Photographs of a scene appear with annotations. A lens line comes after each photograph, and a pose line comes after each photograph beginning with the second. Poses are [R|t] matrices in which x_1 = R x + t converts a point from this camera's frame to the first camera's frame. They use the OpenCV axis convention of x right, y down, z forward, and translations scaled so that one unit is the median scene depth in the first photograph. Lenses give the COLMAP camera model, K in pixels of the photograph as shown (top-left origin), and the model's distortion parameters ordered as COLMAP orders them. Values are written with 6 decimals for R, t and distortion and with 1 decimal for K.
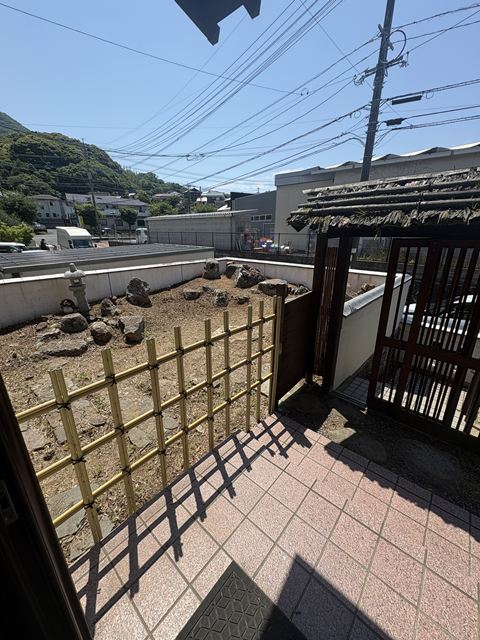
lens RADIAL K [[252.2, 0, 240.5], [0, 252.2, 317.7], [0, 0, 1]] dist [-0.001291, 0.000224]
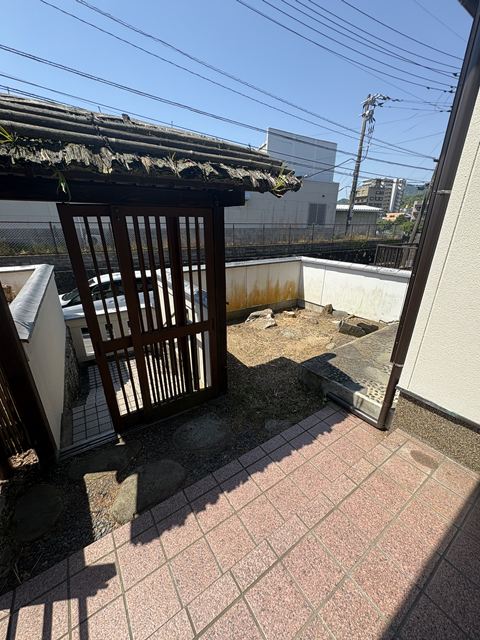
lens RADIAL K [[252.2, 0, 240.6], [0, 252.2, 320.3], [0, 0, 1]] dist [-0.001291, 0.000224]
pose [[0.250651, -0.345546, 0.904308, 0.028198], [0.304296, 0.914902, 0.265251, -0.066738], [-0.919009, 0.208692, 0.334470, 0.421008]]
